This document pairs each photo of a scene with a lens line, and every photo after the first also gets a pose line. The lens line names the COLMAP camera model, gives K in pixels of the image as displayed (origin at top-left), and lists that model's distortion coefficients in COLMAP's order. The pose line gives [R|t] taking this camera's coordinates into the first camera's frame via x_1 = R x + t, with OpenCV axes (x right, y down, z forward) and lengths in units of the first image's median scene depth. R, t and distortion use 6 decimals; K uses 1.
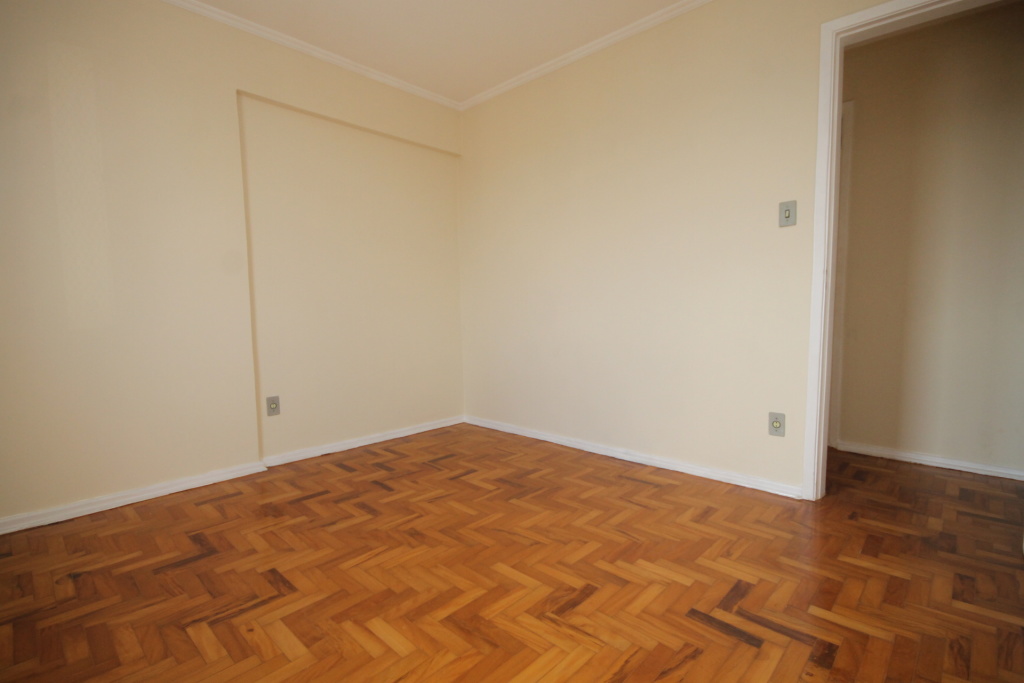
lens RADIAL K [[481.9, 0, 507.0], [0, 481.9, 343.3], [0, 0, 1]] dist [0.000583, -0.001206]
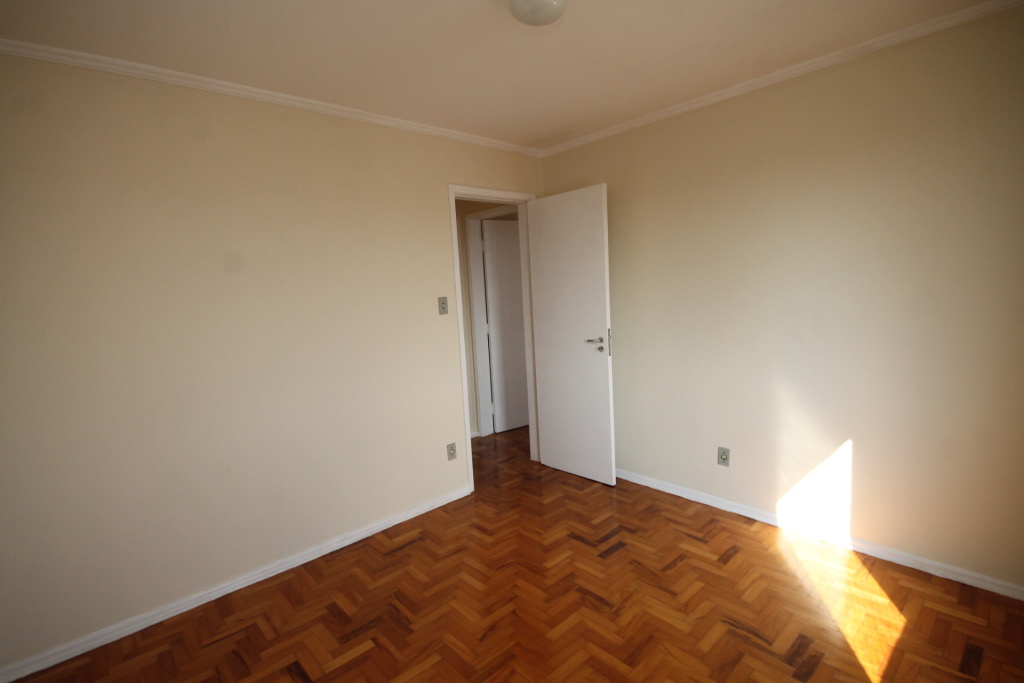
lens RADIAL K [[481.9, 0, 507.0], [0, 481.9, 342.9], [0, 0, 1]] dist [0.000583, -0.001206]
pose [[0.074656, -0.095852, 0.992592, -0.917308], [0.133439, 0.987378, 0.085312, -0.281566], [-0.988241, 0.126081, 0.086504, 0.769501]]
